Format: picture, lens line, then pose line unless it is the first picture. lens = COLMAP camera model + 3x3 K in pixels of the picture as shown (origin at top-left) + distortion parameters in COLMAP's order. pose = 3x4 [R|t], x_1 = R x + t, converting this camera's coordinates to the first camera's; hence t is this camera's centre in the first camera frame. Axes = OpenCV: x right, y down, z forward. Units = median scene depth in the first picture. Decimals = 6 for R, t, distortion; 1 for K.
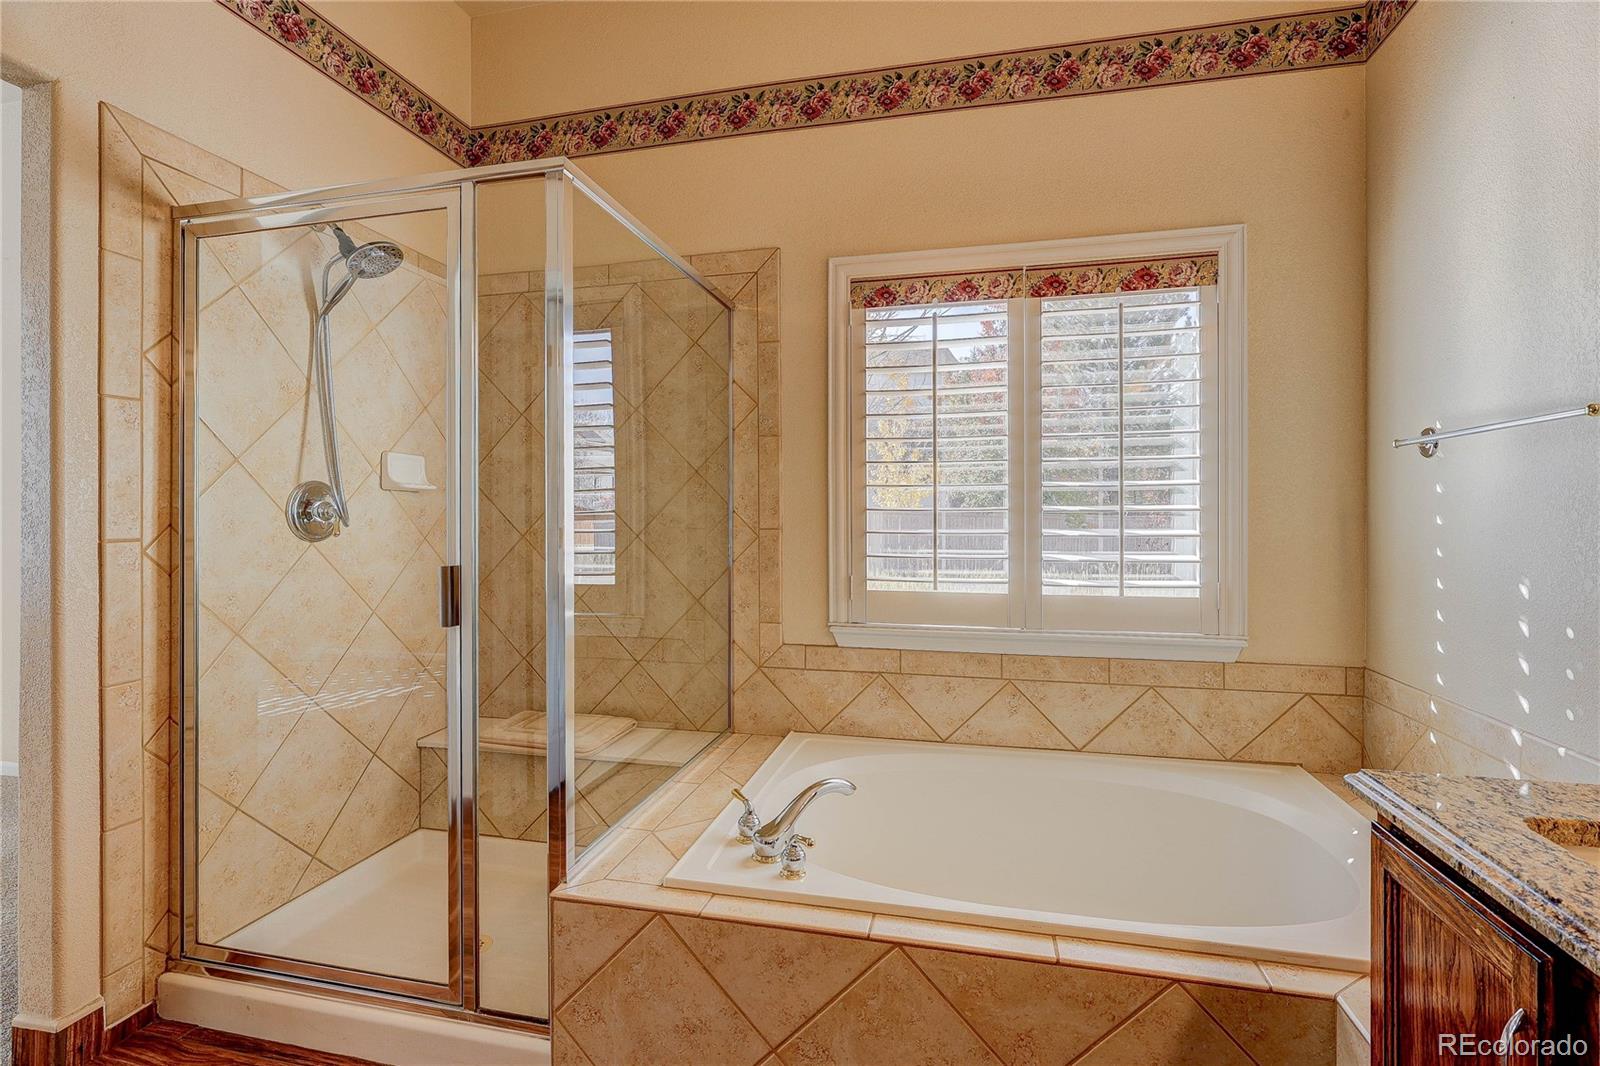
lens RADIAL K [[745.2, 0, 801.9], [0, 745.2, 509.1], [0, 0, 1]] dist [-0.001182, 0.000750]
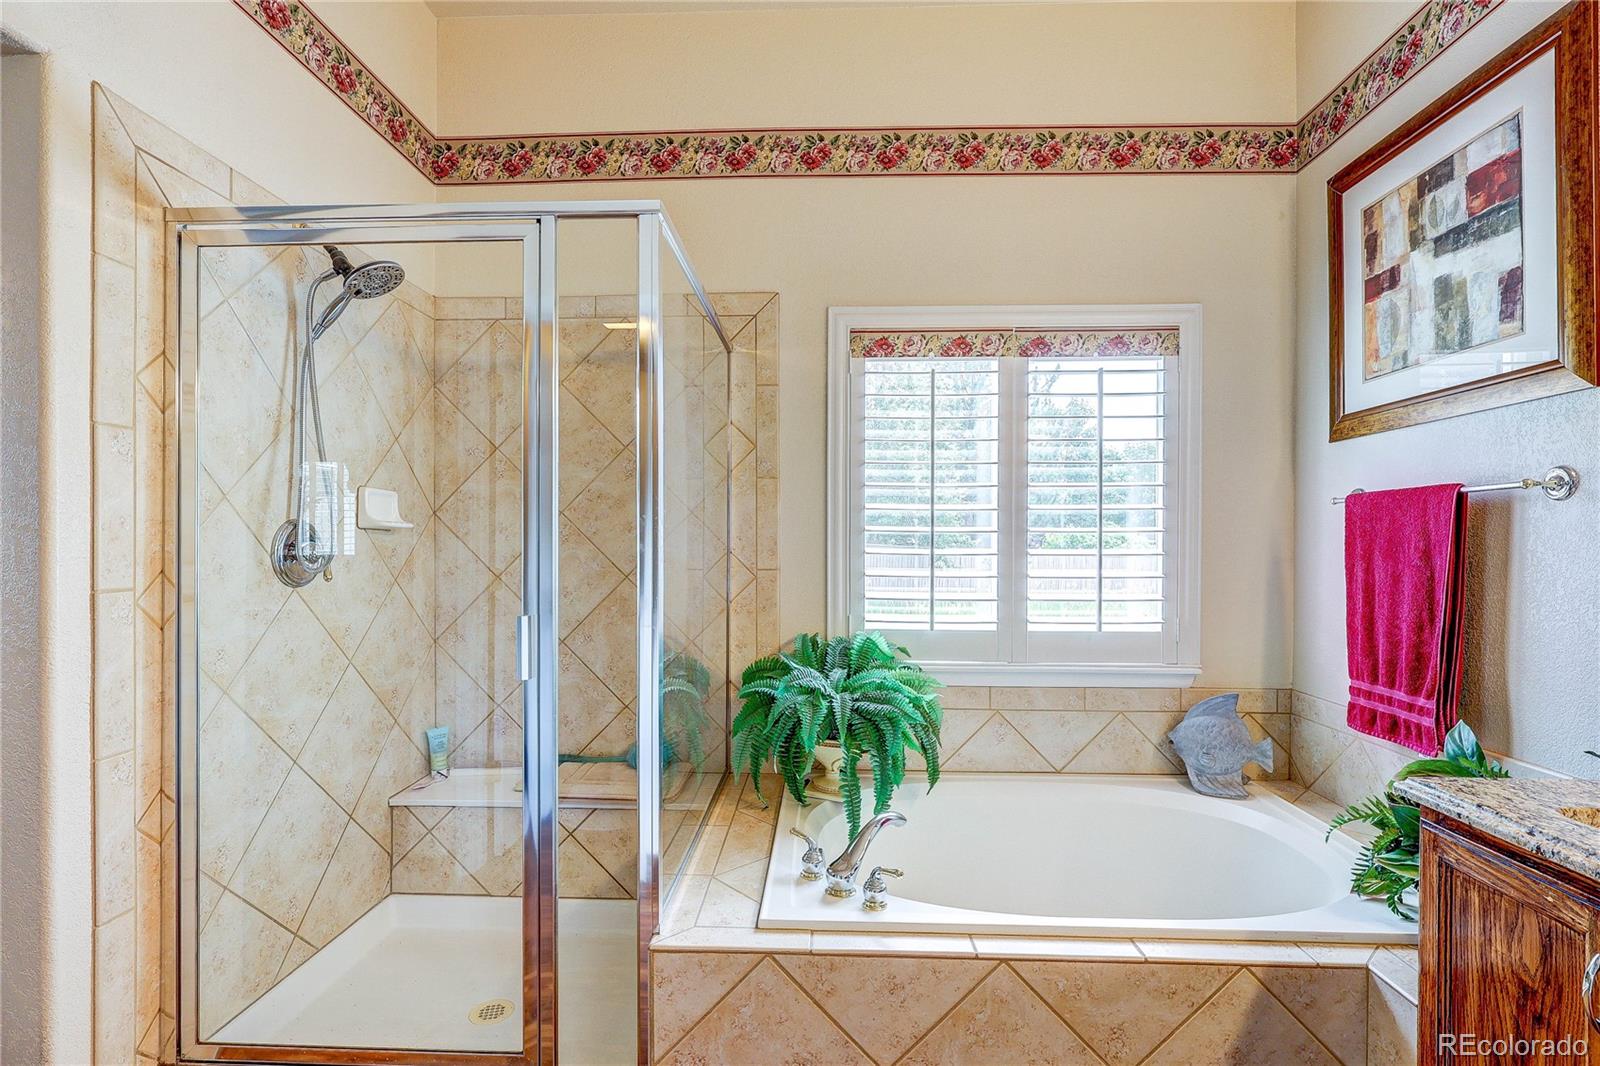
lens RADIAL K [[745.2, 0, 800.0], [0, 745.2, 544.2], [0, 0, 1]] dist [-0.001182, 0.000750]
pose [[0.981272, 0.005284, 0.192557, -0.243870], [-0.006436, 0.999965, 0.005356, -0.017698], [-0.192522, -0.006495, 0.981271, -0.004148]]
